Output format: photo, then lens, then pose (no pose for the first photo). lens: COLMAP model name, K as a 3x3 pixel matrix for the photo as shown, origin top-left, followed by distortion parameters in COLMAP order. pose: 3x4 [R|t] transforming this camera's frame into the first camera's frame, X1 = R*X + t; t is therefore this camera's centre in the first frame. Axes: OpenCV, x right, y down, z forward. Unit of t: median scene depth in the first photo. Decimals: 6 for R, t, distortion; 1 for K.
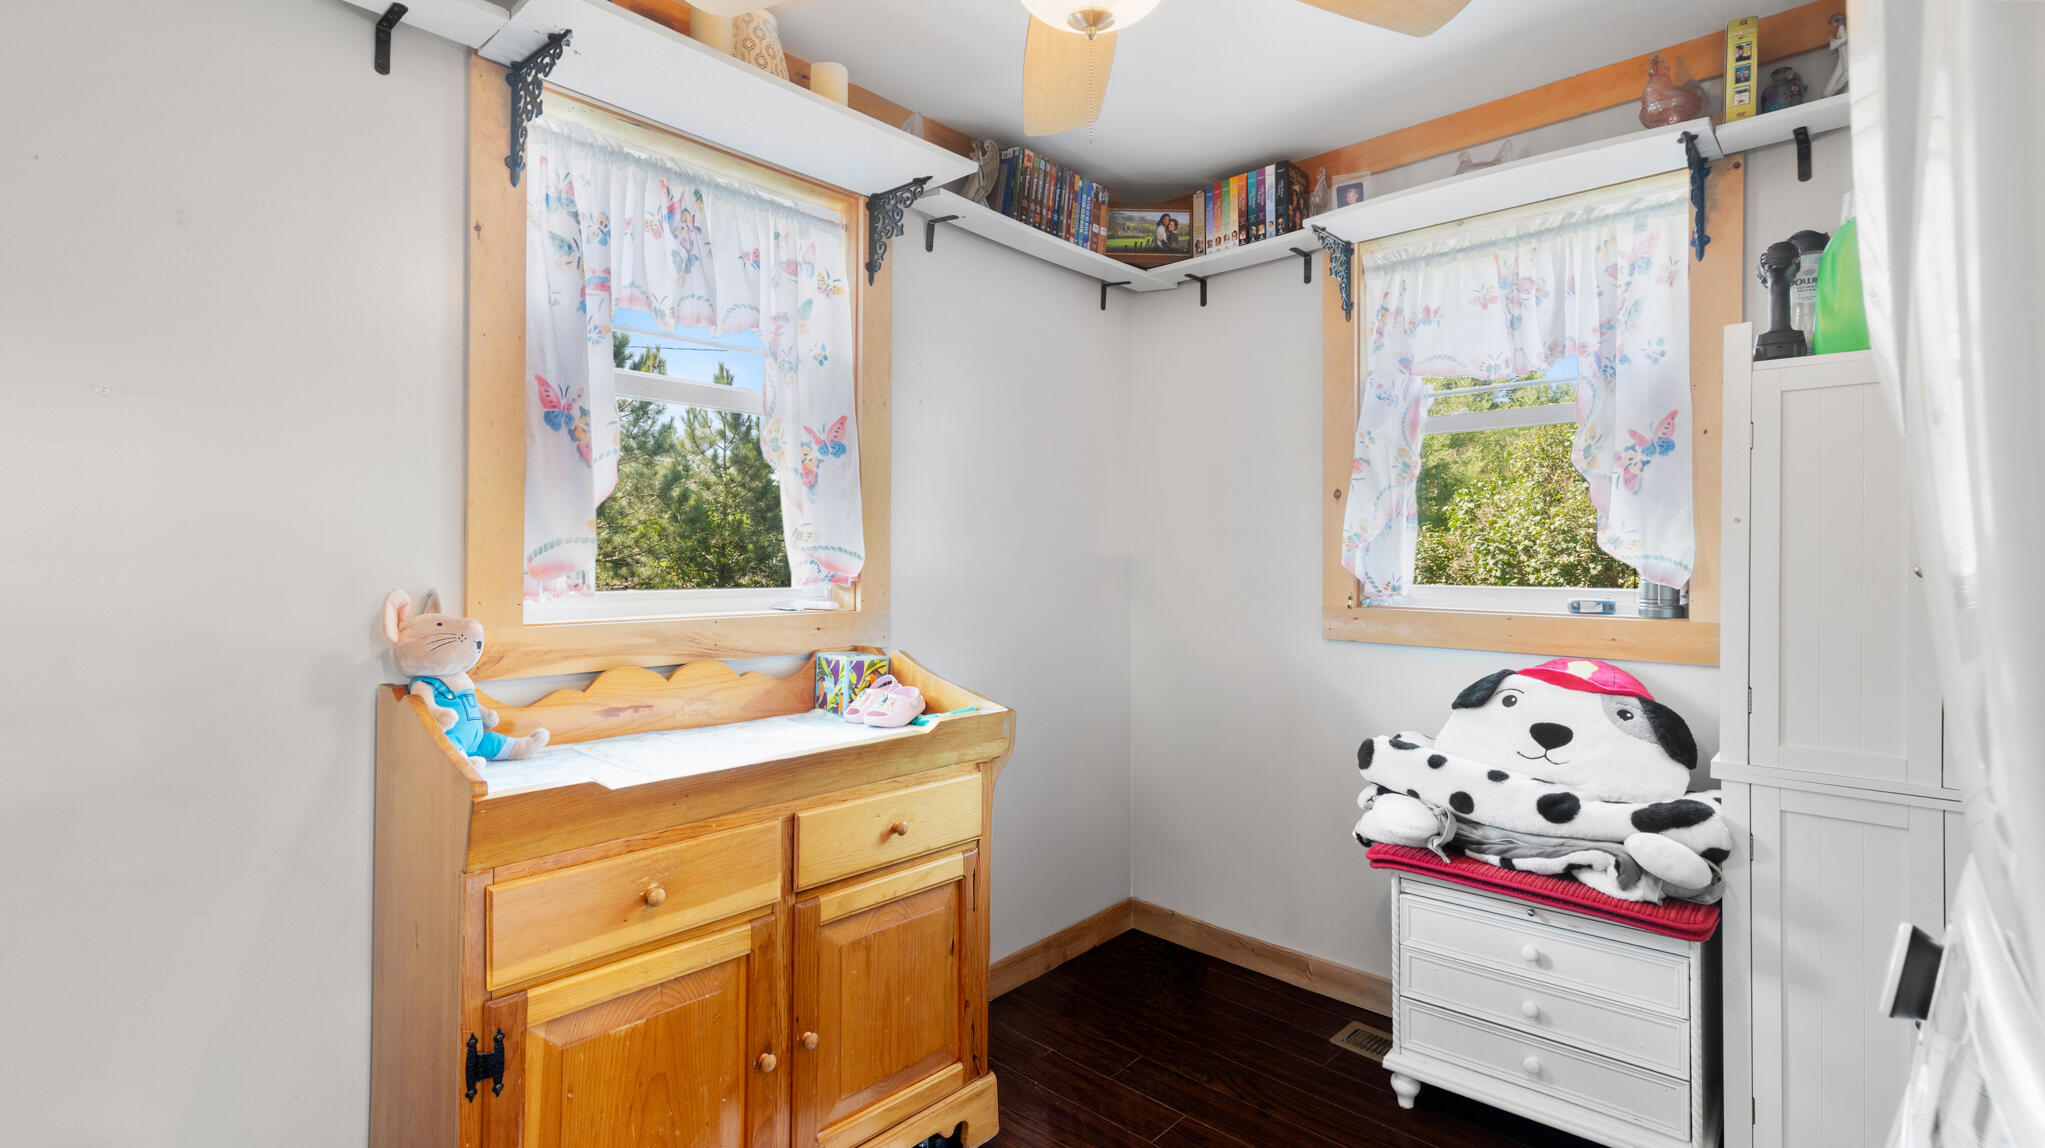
lens RADIAL K [[927.6, 0, 1021.7], [0, 927.6, 556.5], [0, 0, 1]] dist [0.001193, 0.000123]
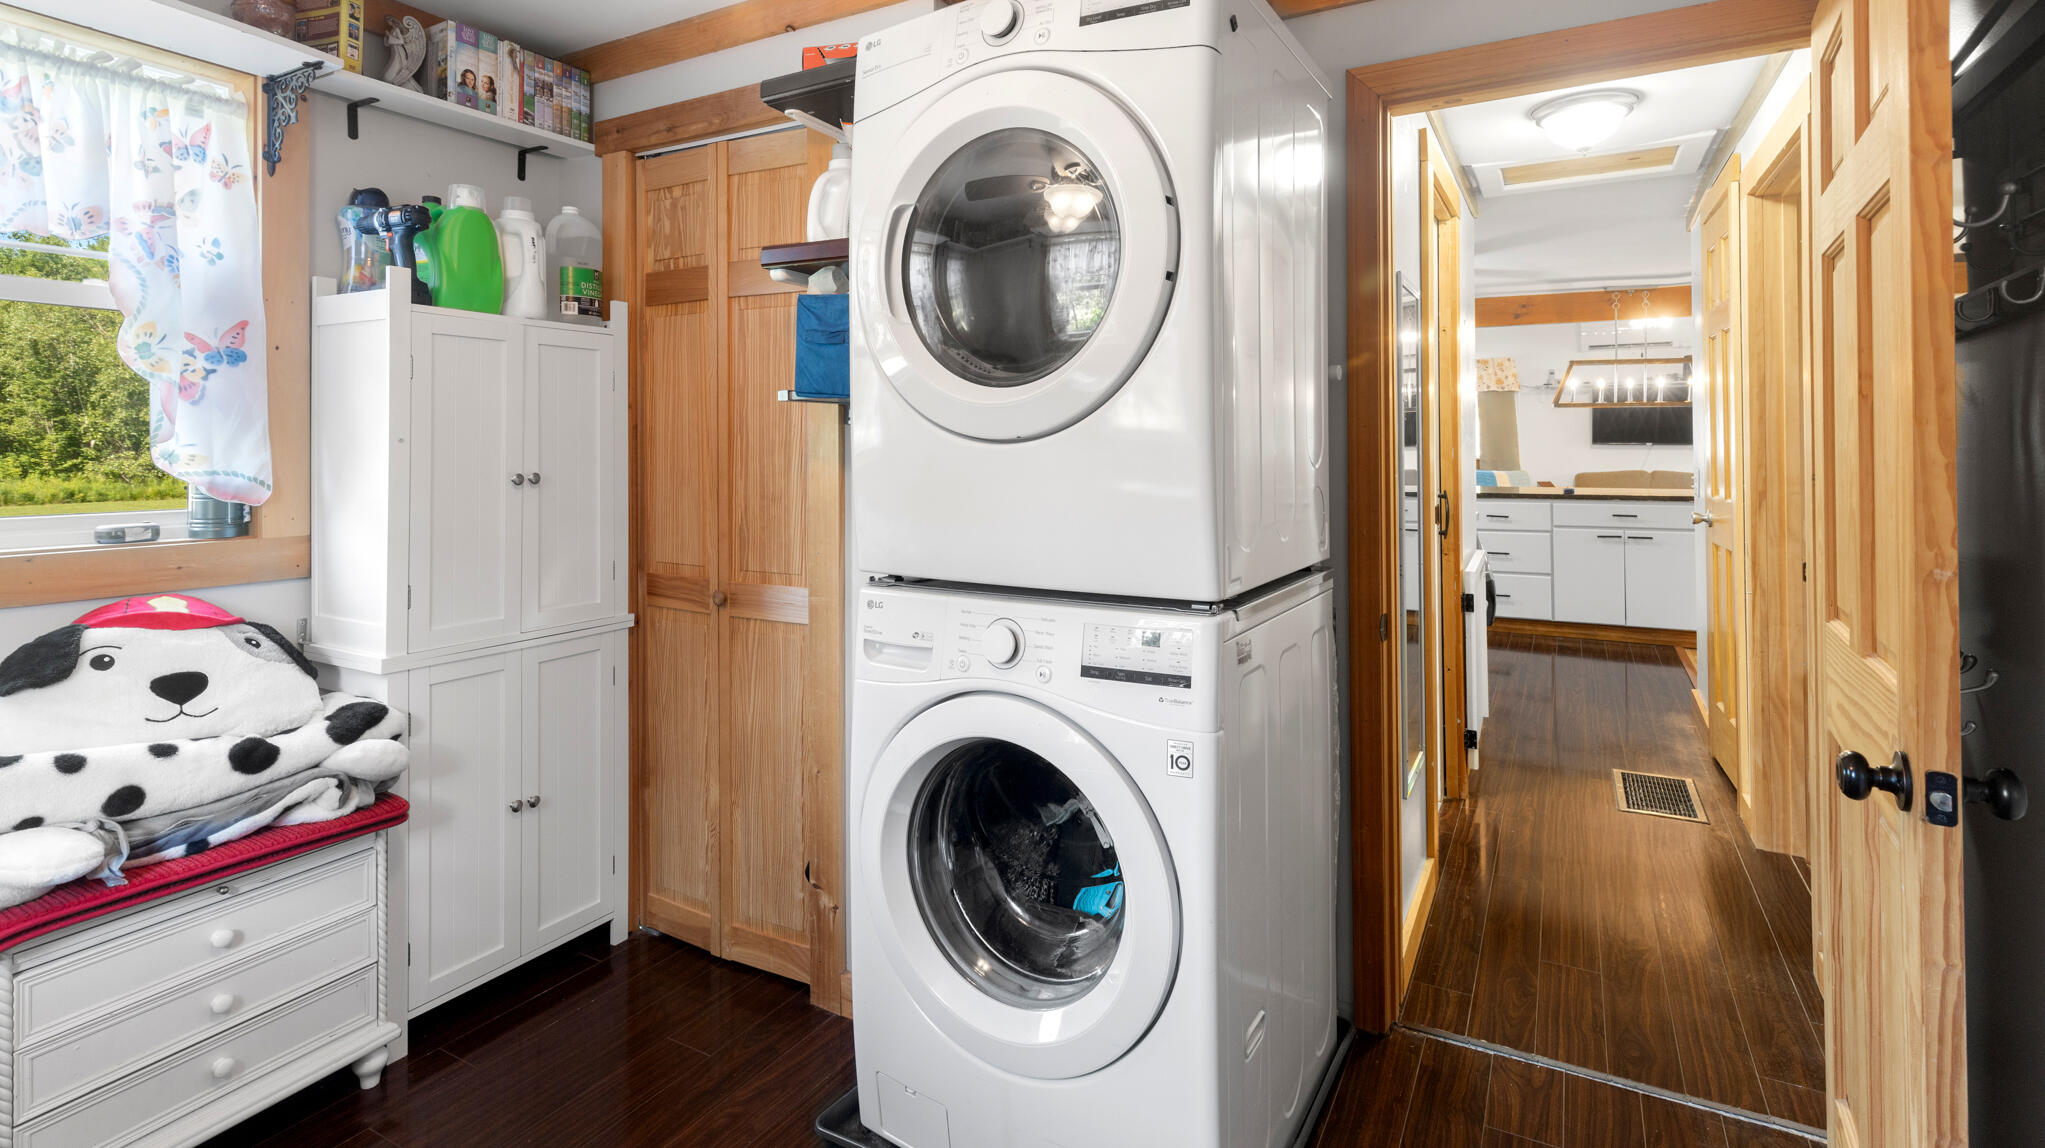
lens RADIAL K [[983.6, 0, 1022.1], [0, 983.6, 436.0], [0, 0, 1]] dist [0.000474, 0.000076]
pose [[-0.245197, 0.008567, 0.969435, -0.484498], [0.002726, 0.999963, -0.008147, -0.026861], [-0.969469, 0.000645, -0.245212, 0.466424]]
